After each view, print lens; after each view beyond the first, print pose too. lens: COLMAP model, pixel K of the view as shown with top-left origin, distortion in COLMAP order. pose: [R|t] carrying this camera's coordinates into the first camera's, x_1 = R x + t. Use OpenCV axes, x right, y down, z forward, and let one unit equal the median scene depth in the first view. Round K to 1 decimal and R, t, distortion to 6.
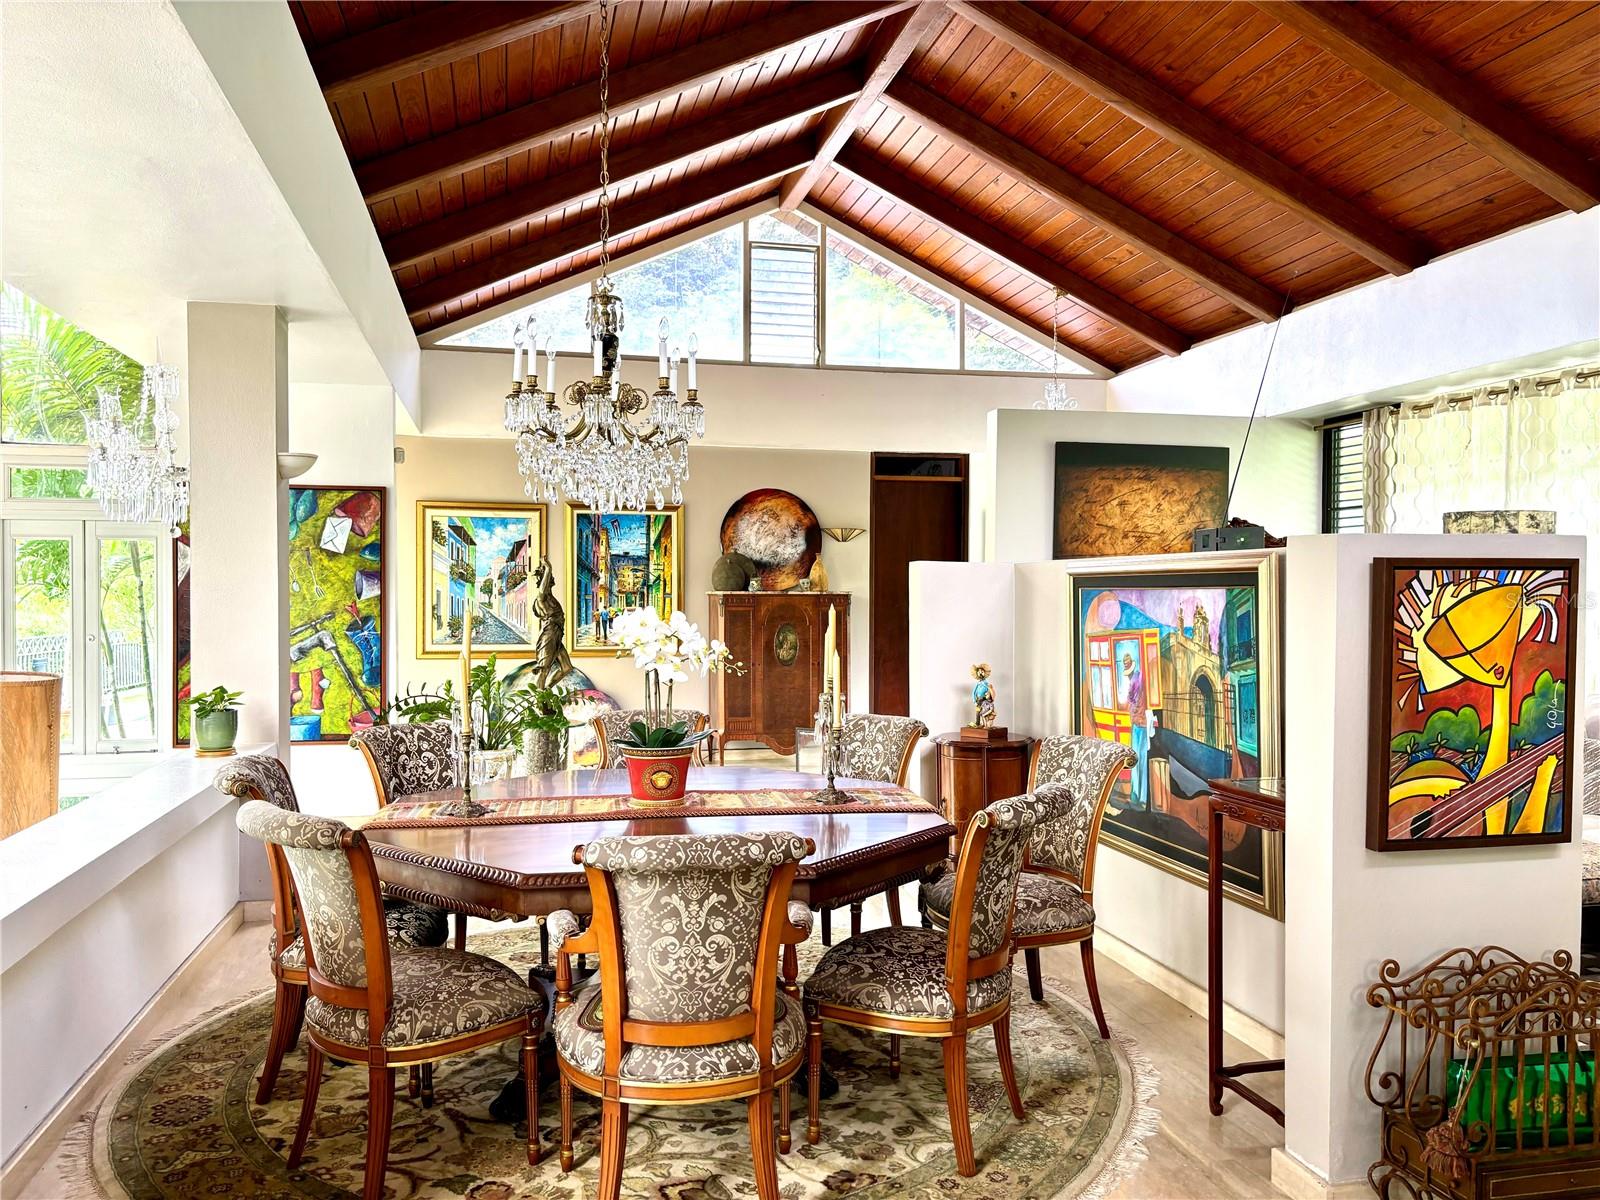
lens RADIAL K [[1218.1, 0, 795.6], [0, 1218.1, 611.4], [0, 0, 1]] dist [0.056215, -0.053766]
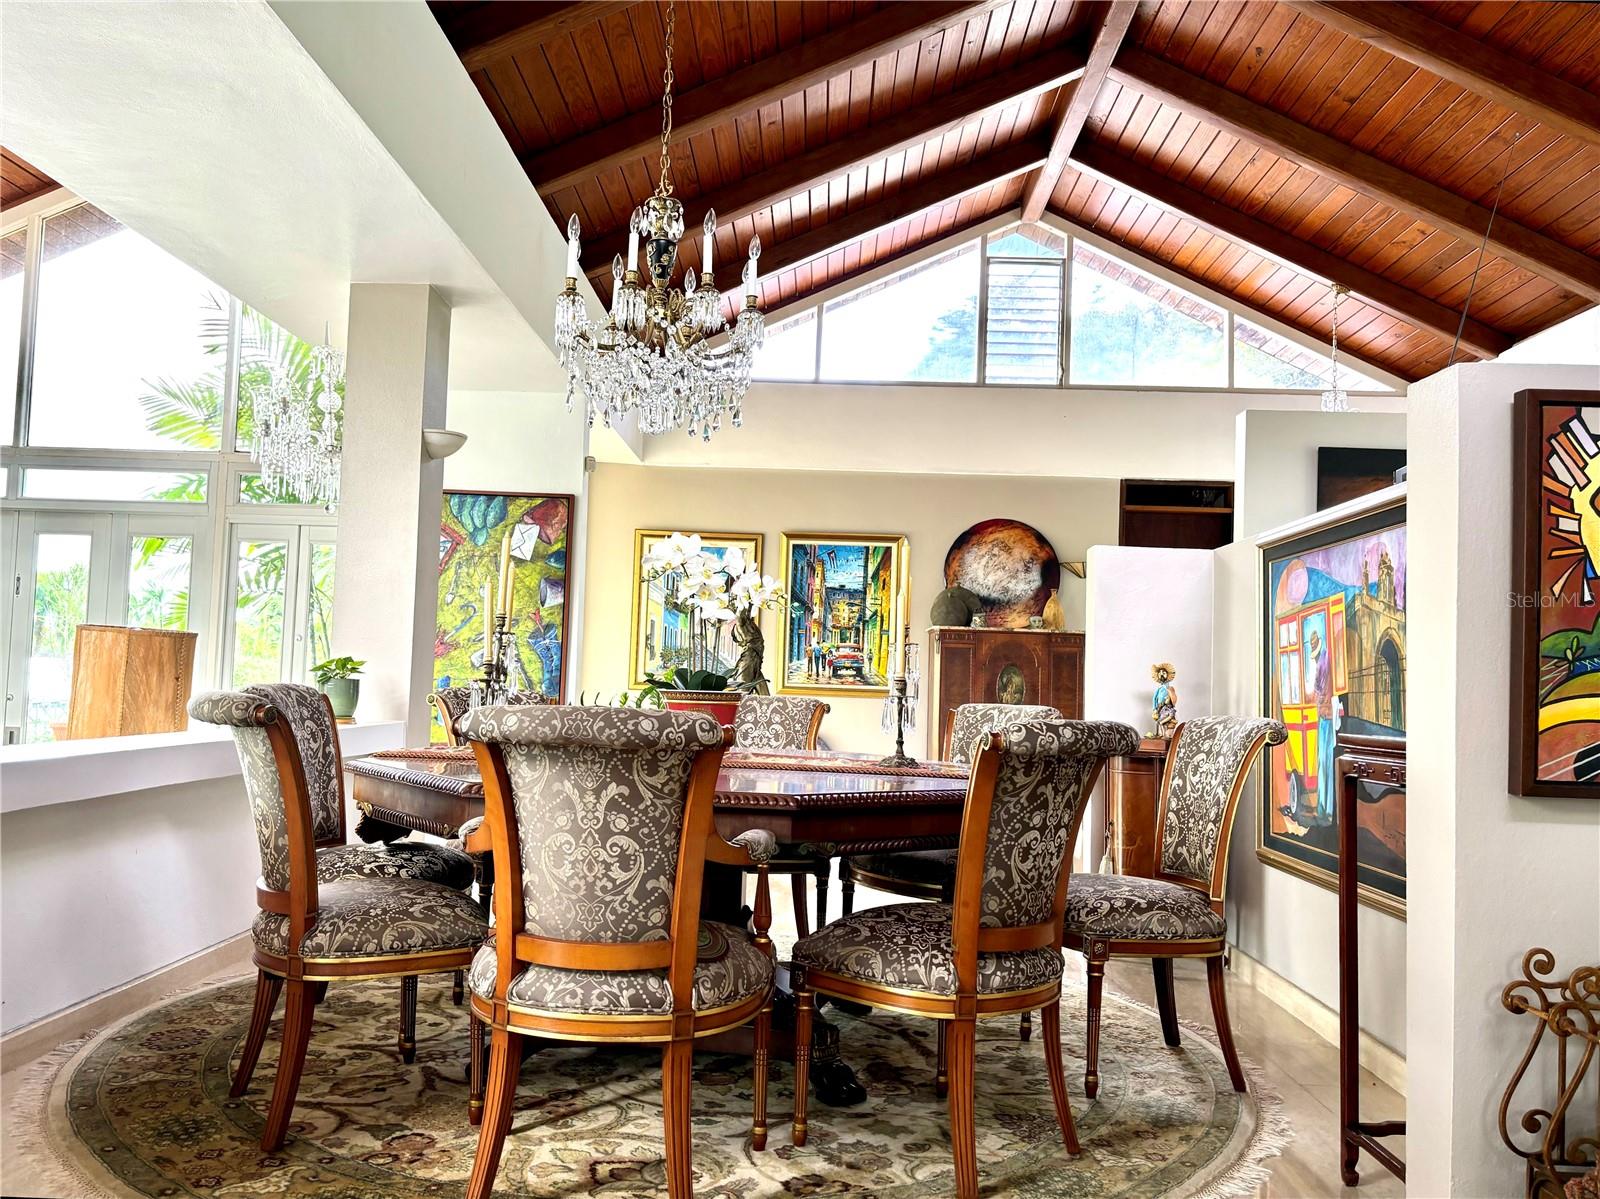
lens RADIAL K [[1272.6, 0, 789.4], [0, 1272.6, 607.1], [0, 0, 1]] dist [0.063837, -0.067573]
pose [[0.967803, 0.015876, -0.251207, 0.093598], [-0.035769, 0.996555, -0.074823, 0.059533], [0.249153, 0.081399, 0.965037, 0.060133]]
